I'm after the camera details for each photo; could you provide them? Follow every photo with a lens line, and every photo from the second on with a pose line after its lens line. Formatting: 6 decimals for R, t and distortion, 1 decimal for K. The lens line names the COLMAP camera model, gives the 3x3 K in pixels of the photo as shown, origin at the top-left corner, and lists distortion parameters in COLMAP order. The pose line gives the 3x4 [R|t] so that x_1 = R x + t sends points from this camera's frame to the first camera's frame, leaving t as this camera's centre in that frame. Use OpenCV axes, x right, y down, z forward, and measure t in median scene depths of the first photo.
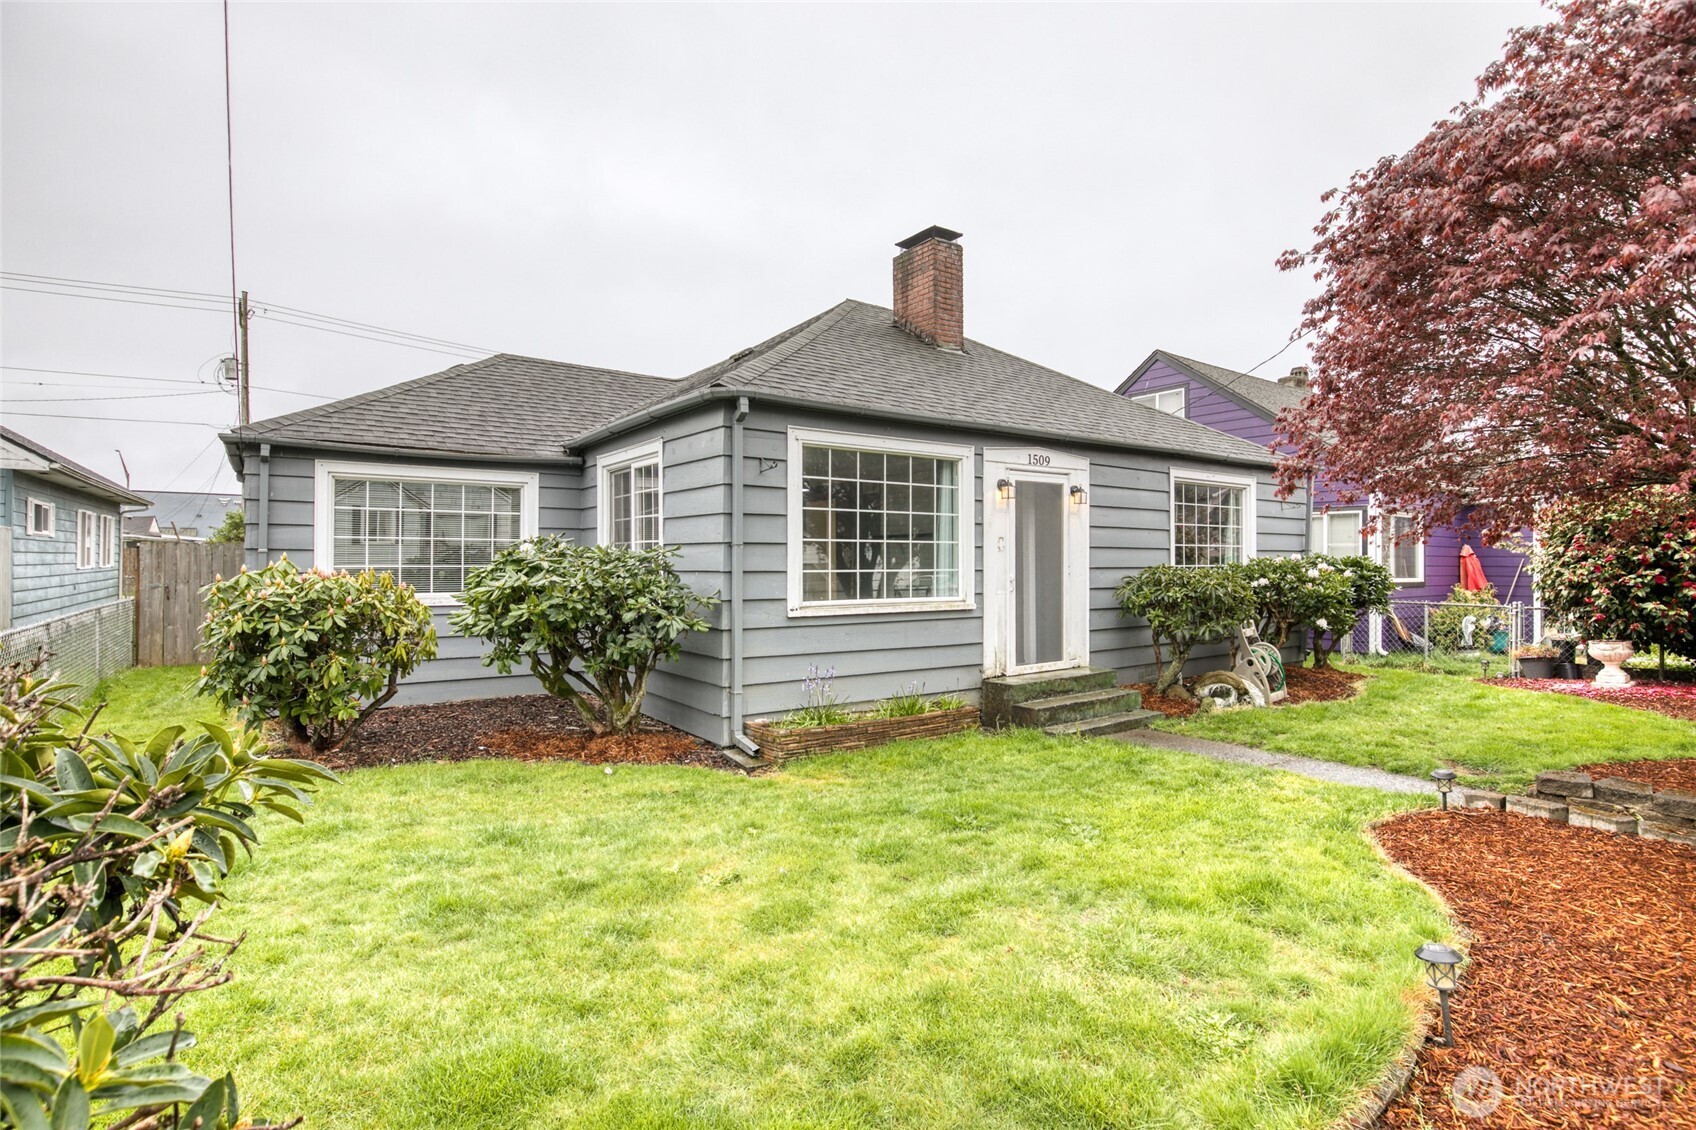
lens RADIAL K [[838.1, 0, 848.0], [0, 838.1, 565.0], [0, 0, 1]] dist [-0.040986, 0.009463]
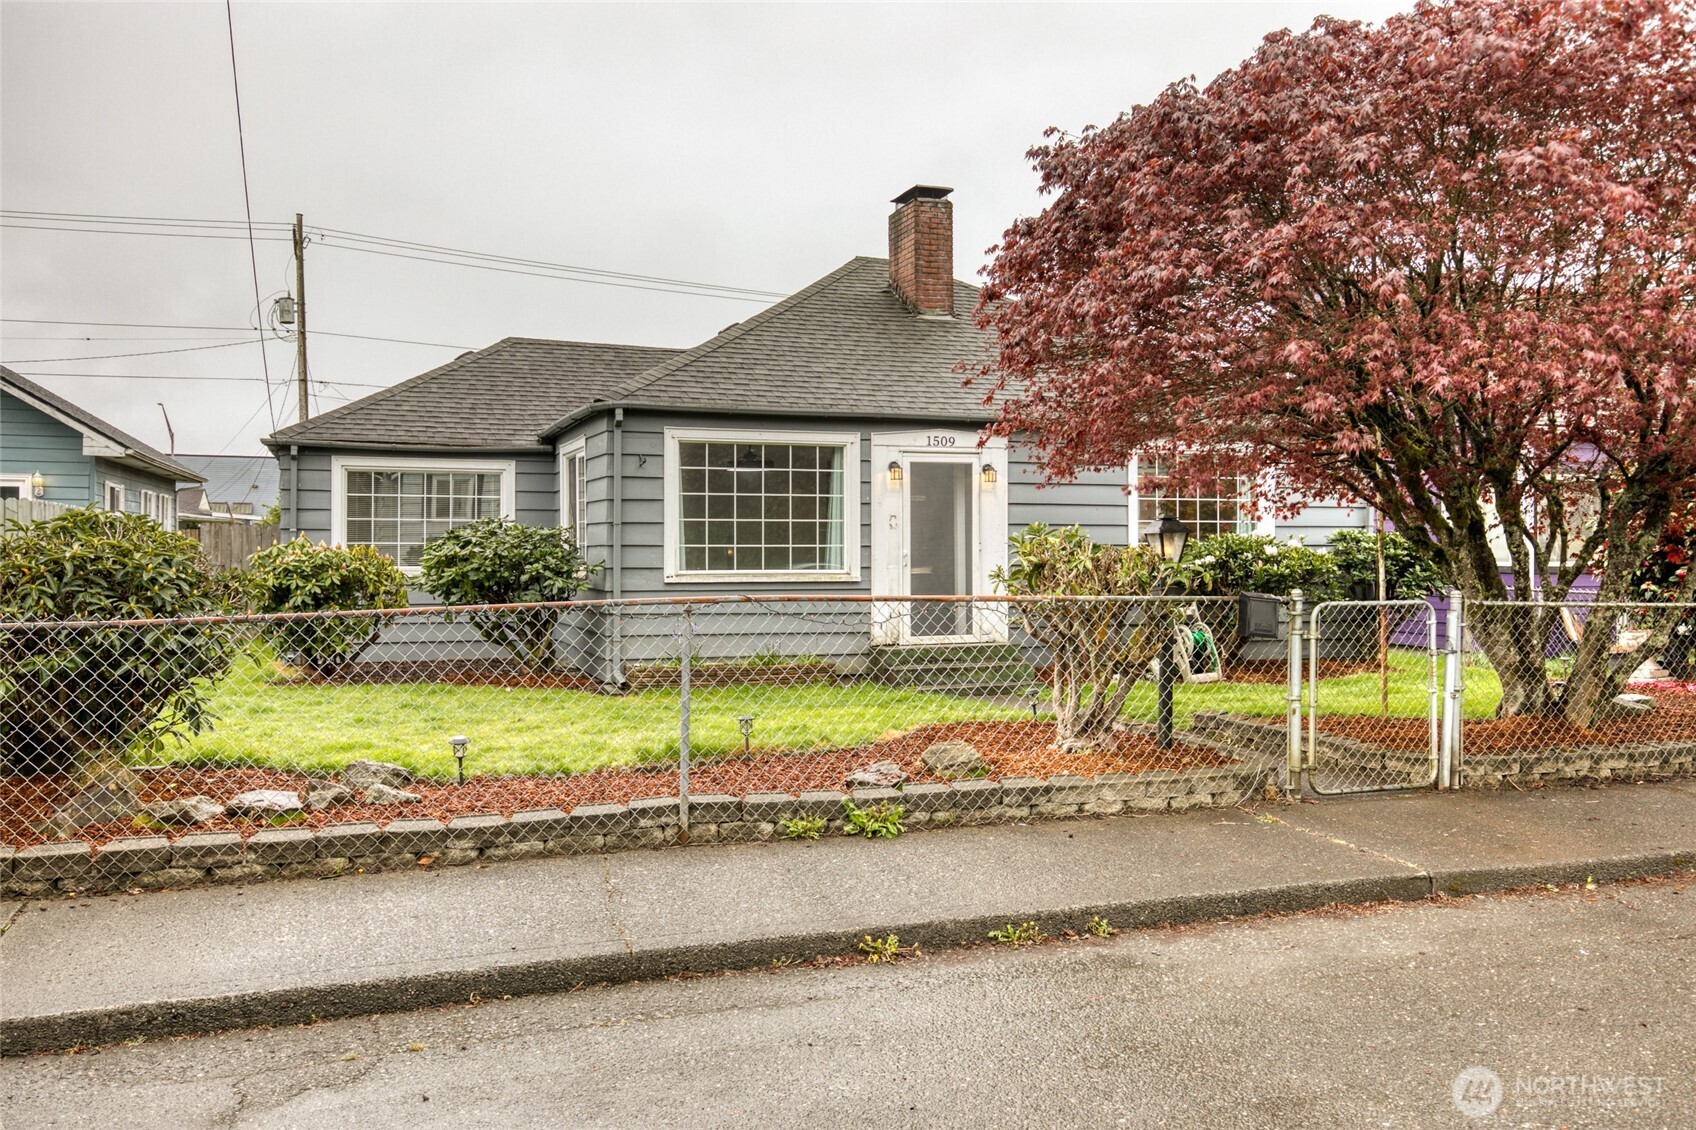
lens RADIAL K [[1419.6, 0, 848.0], [0, 1419.6, 565.0], [0, 0, 1]] dist [0.020906, 0.002872]
pose [[0.961997, 0.002534, -0.273048, 0.645888], [-0.000659, 0.999976, 0.006958, 0.018436], [0.273059, -0.006514, 0.961975, -0.796976]]
